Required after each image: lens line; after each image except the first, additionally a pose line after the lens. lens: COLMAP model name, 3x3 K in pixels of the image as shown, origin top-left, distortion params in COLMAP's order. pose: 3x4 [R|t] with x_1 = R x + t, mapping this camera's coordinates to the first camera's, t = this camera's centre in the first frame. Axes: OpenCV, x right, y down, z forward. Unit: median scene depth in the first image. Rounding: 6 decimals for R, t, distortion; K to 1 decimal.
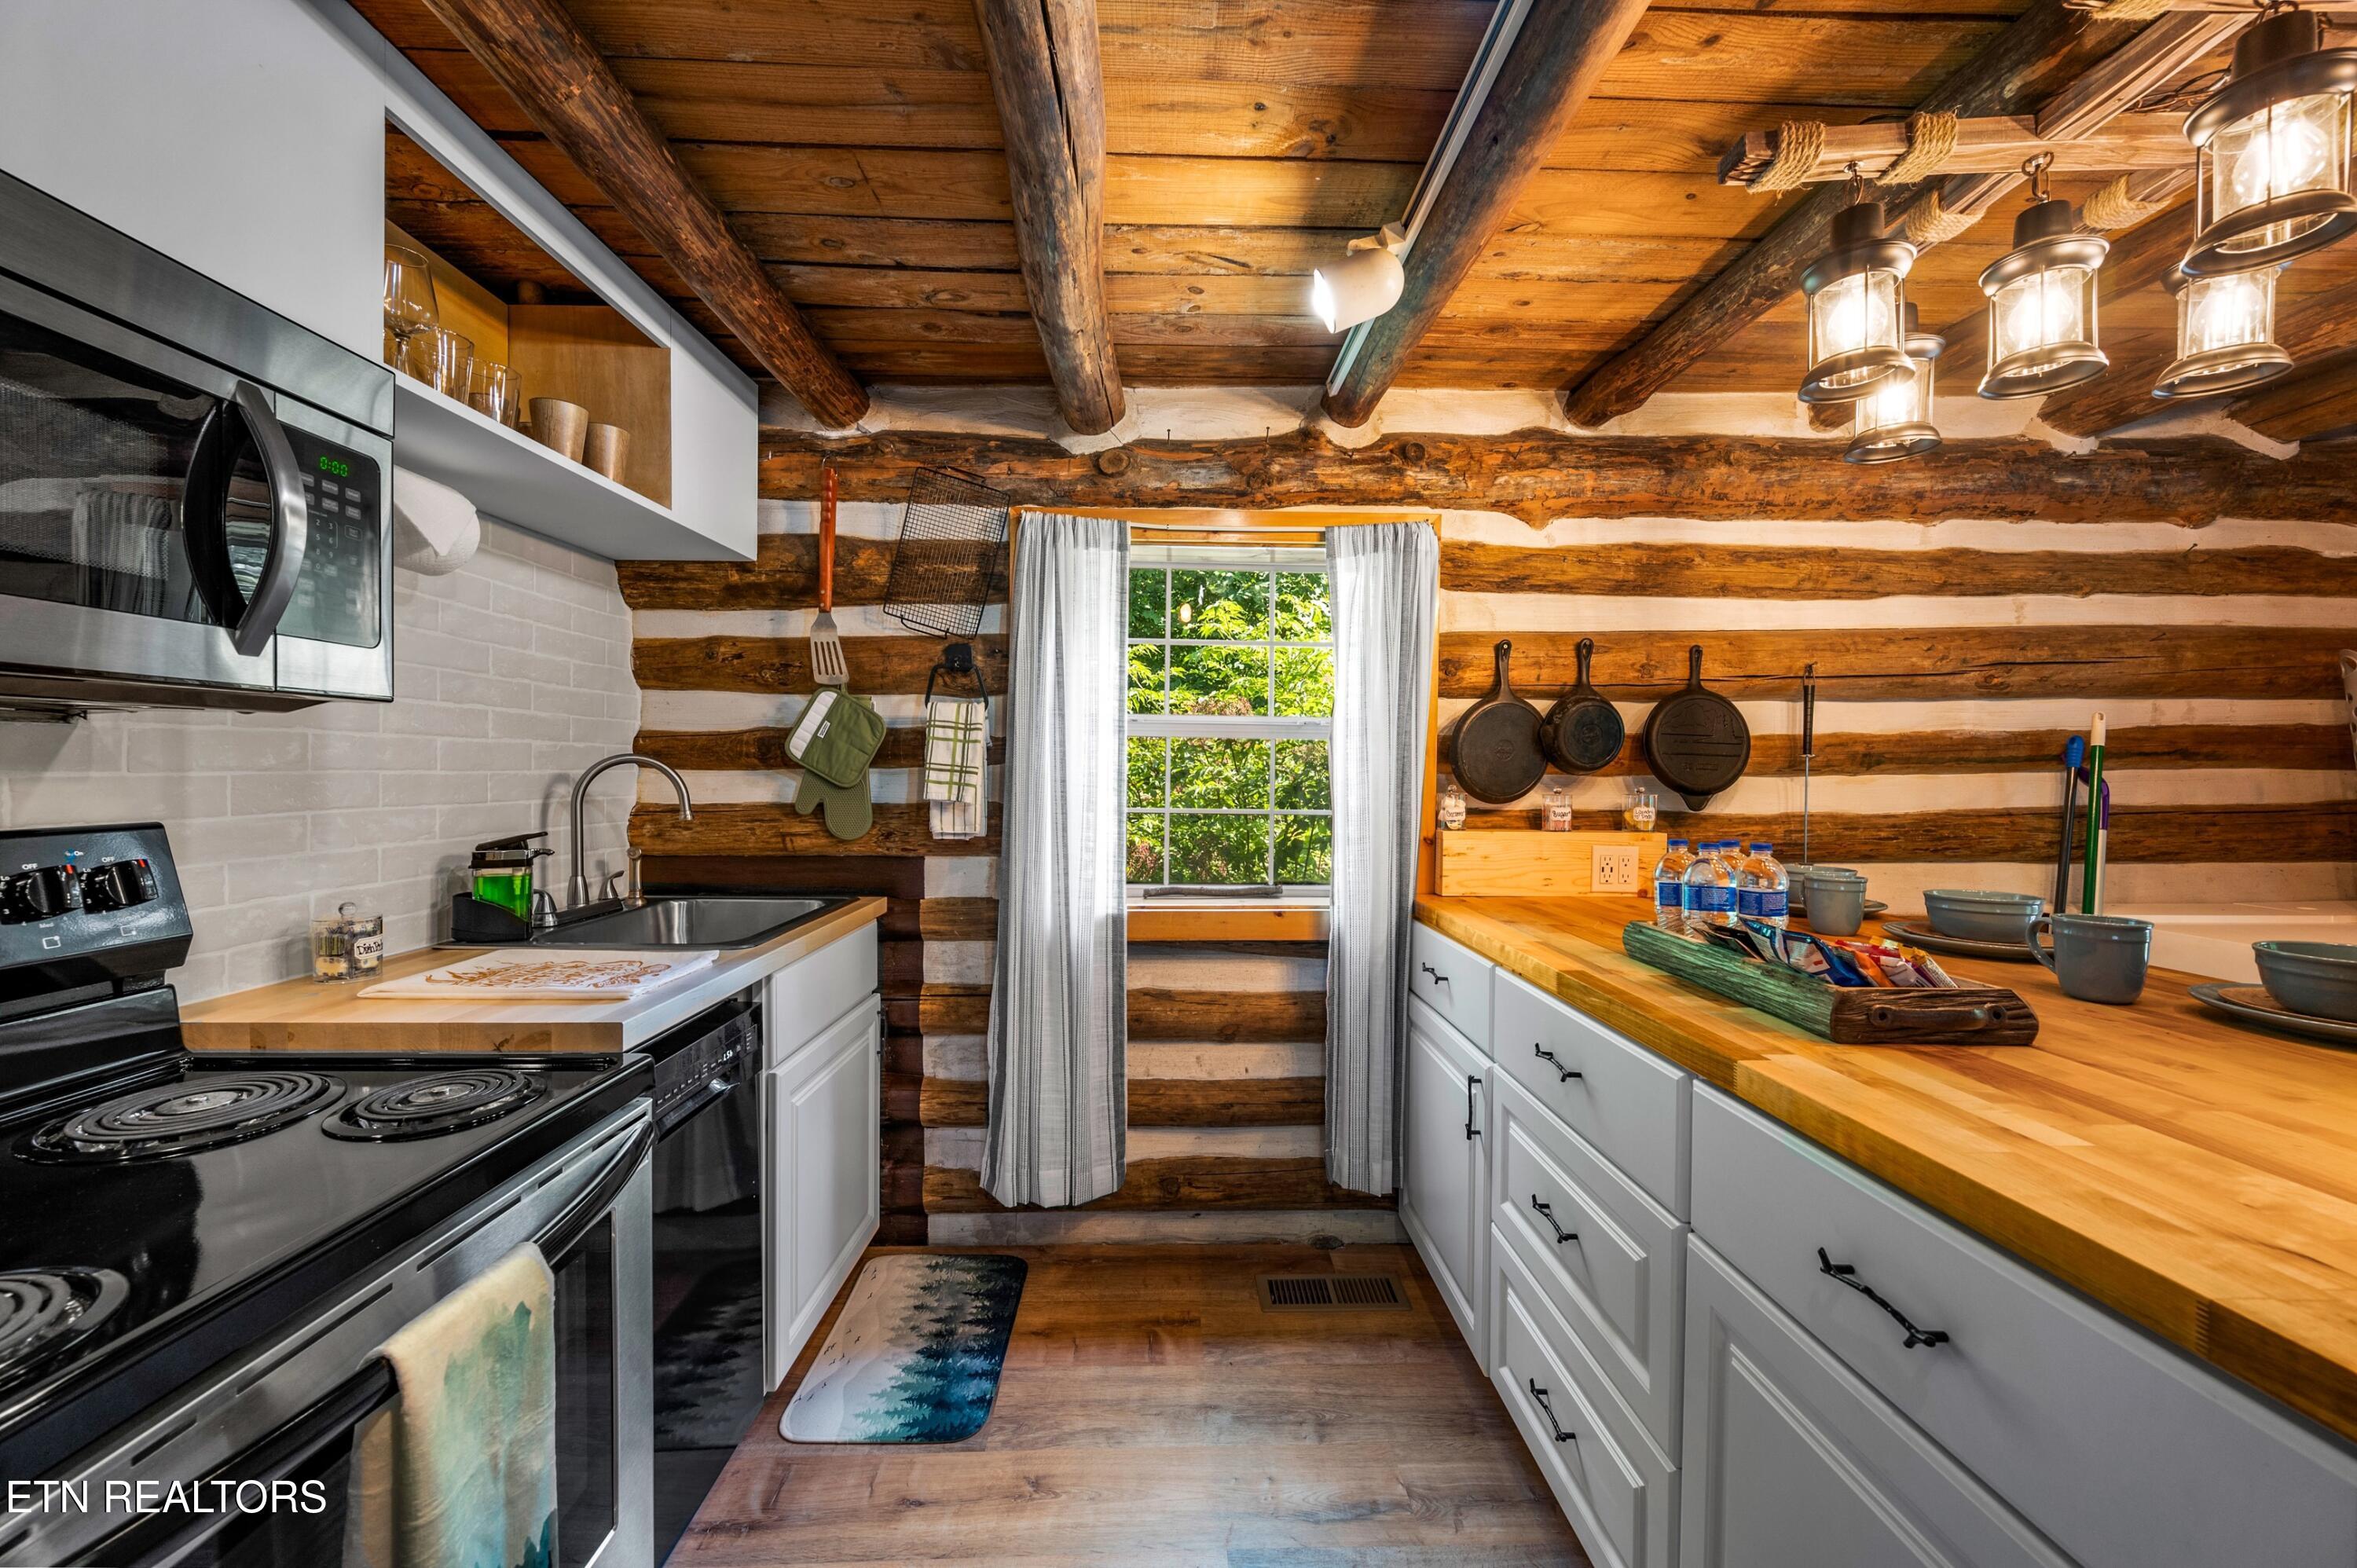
lens RADIAL K [[907.2, 0, 1174.2], [0, 907.2, 783.1], [0, 0, 1]] dist [0.000274, -0.000186]
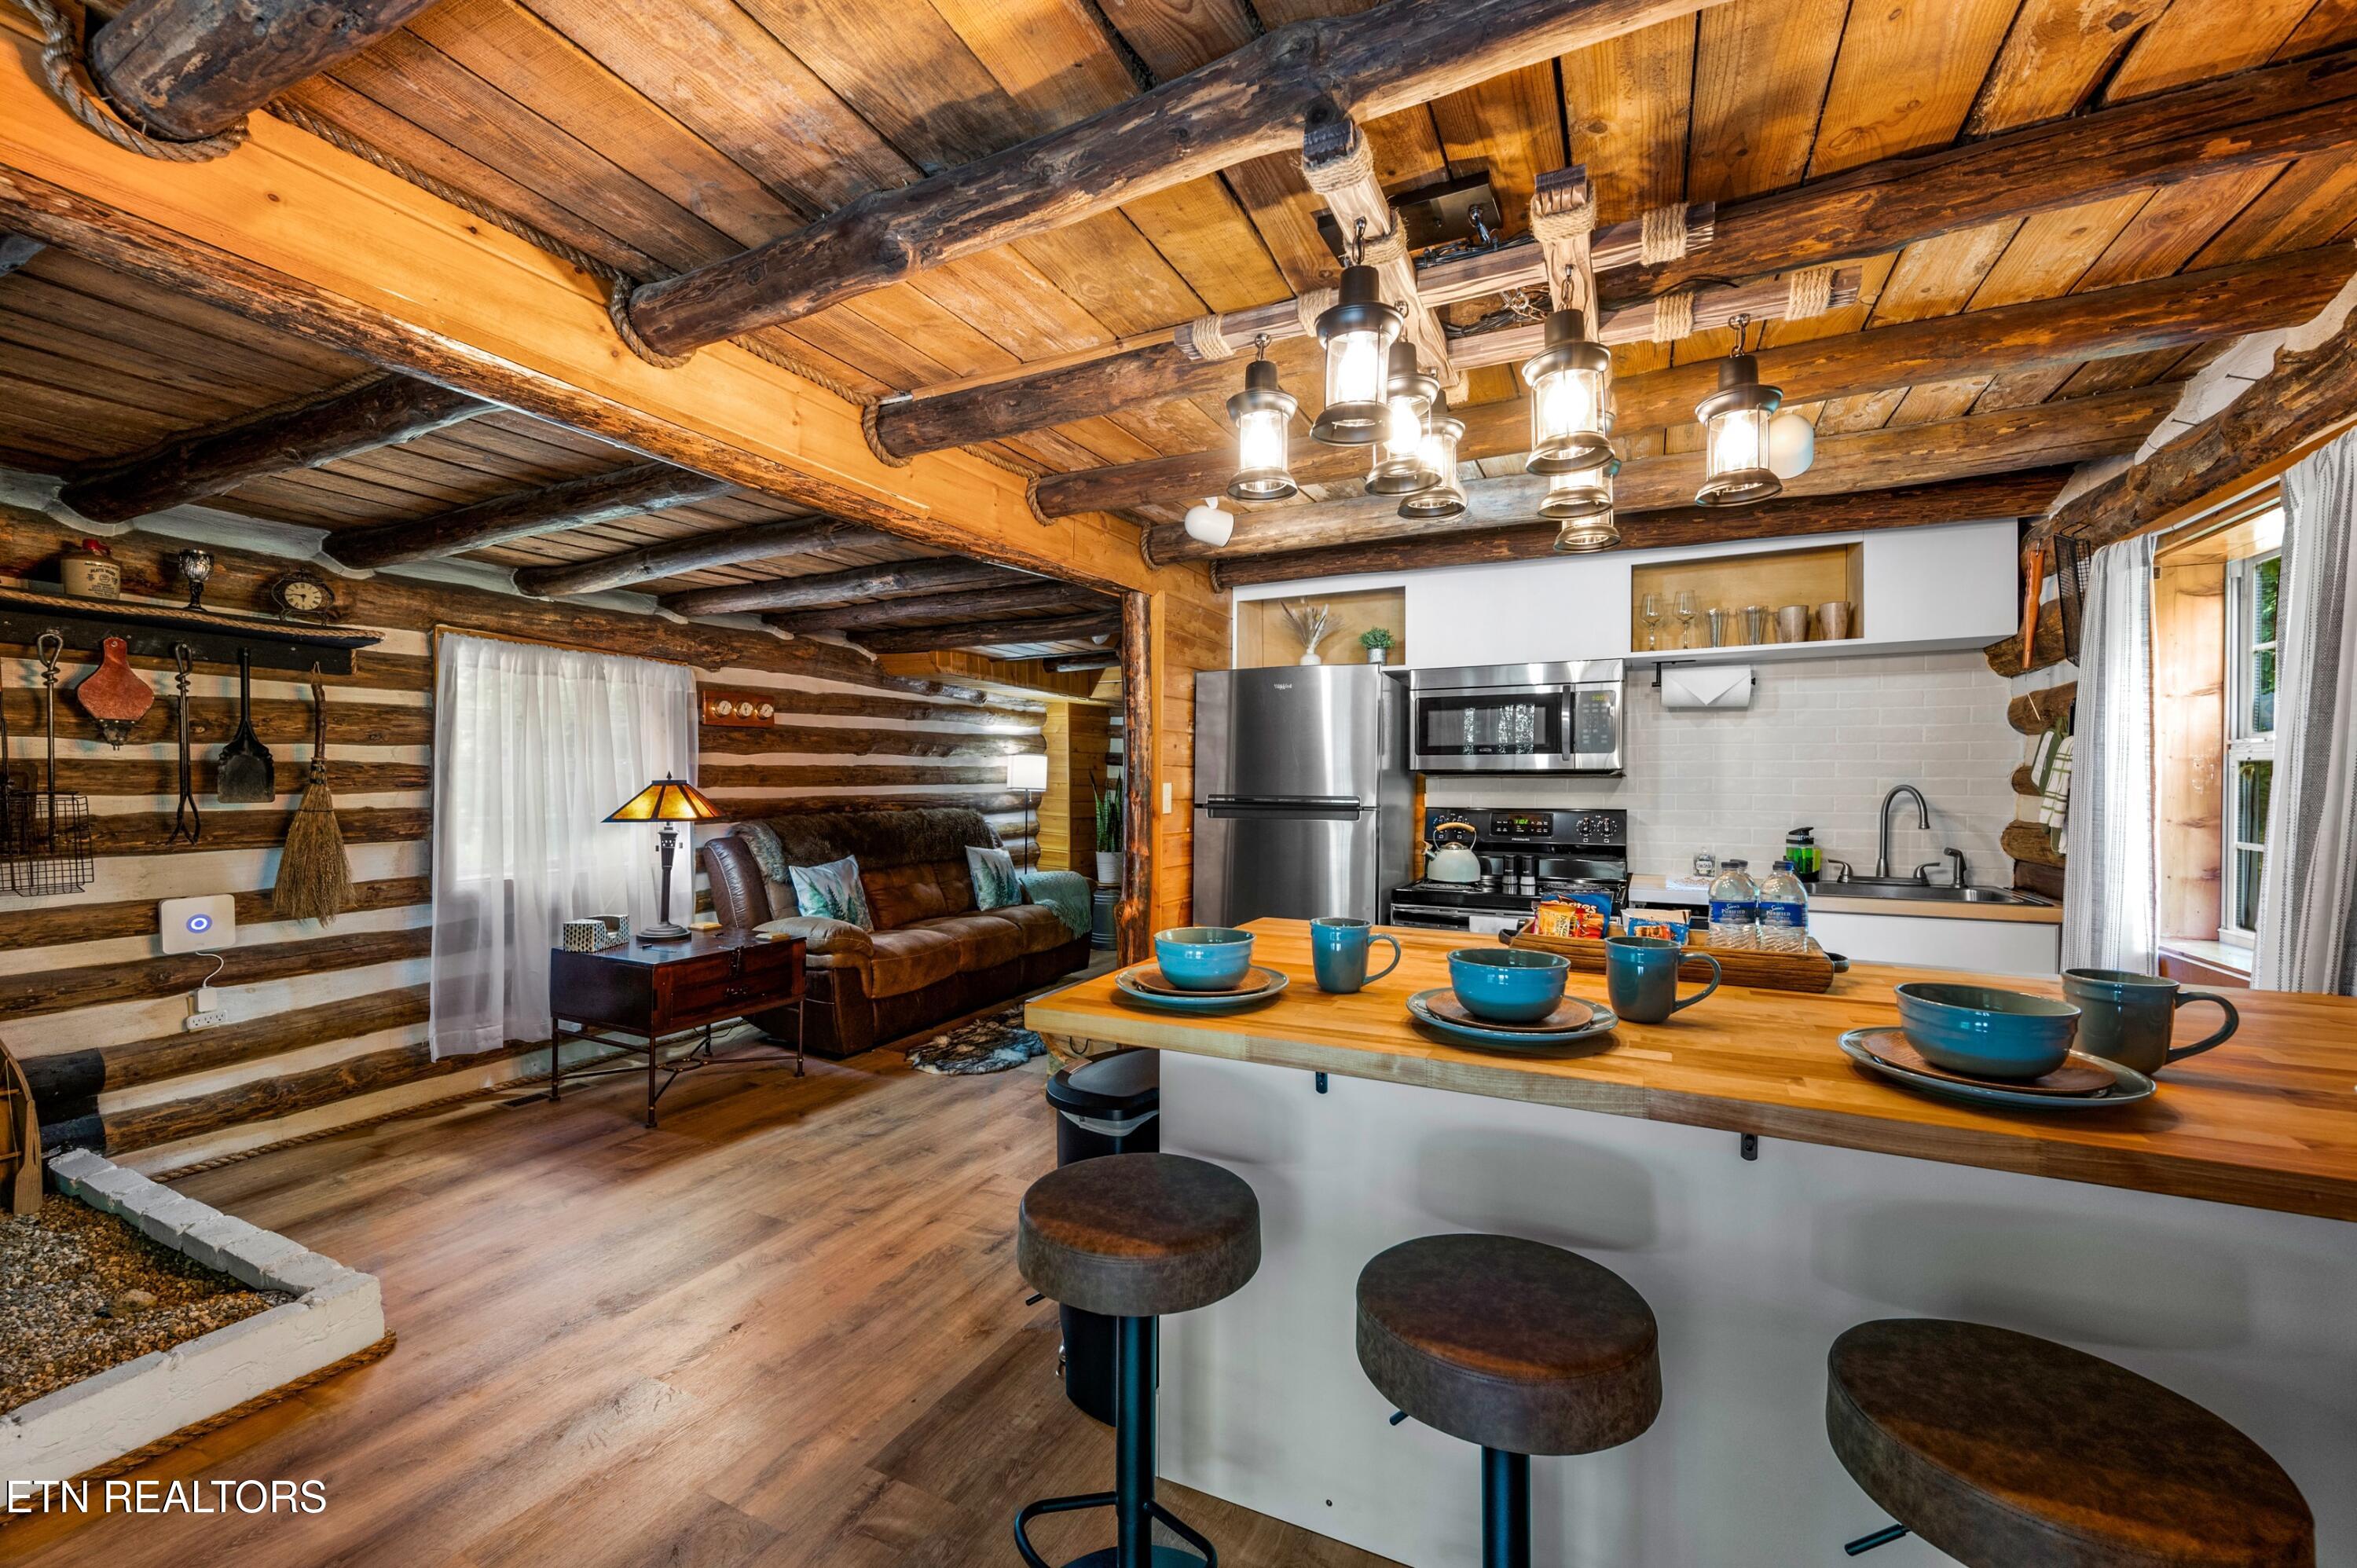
lens RADIAL K [[945.5, 0, 1176.0], [0, 945.5, 791.3], [0, 0, 1]] dist [-0.002192, 0.000271]
pose [[-0.480251, 0.001014, -0.877130, 1.261053], [-0.020589, 0.999711, 0.012429, -0.013562], [0.876889, 0.024028, -0.480091, 0.582643]]
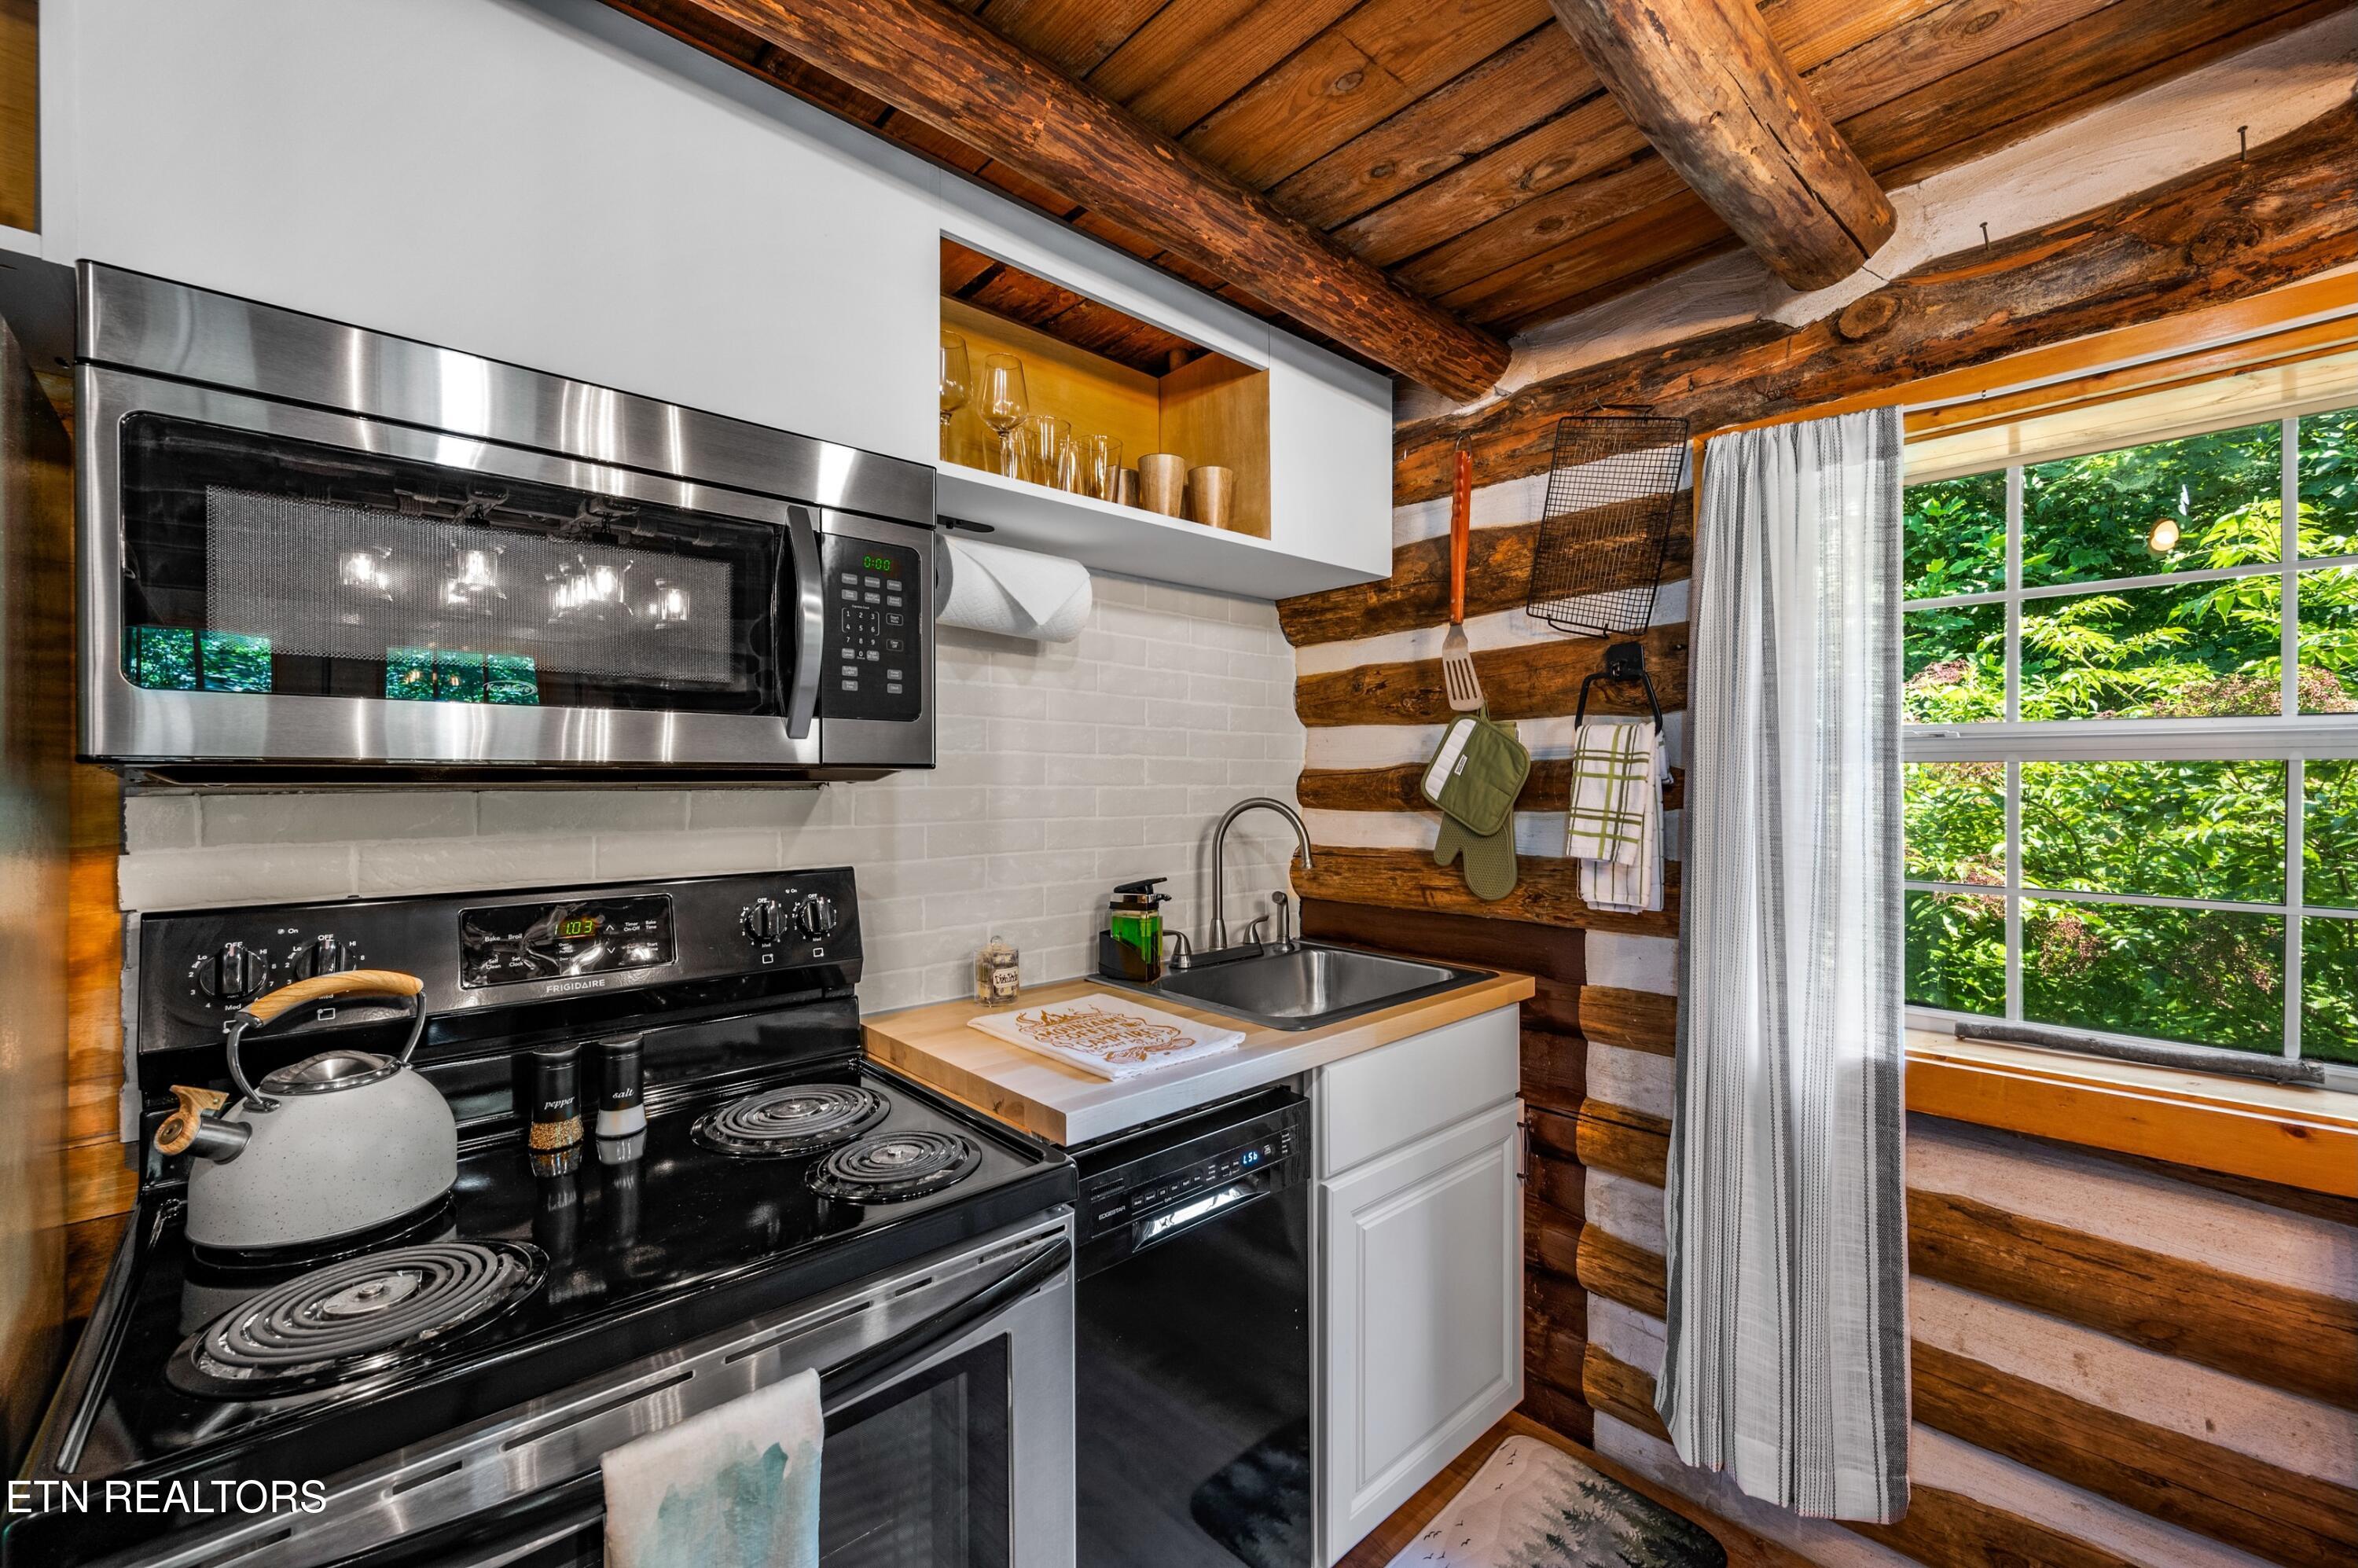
lens RADIAL K [[946.3, 0, 1213.5], [0, 946.3, 783.7], [0, 0, 1]] dist [0.000184, 0.000019]
pose [[0.672463, -0.007283, -0.740095, 0.104246], [-0.004389, 0.999895, -0.013827, -0.029141], [0.740118, 0.012547, 0.672360, 0.248507]]
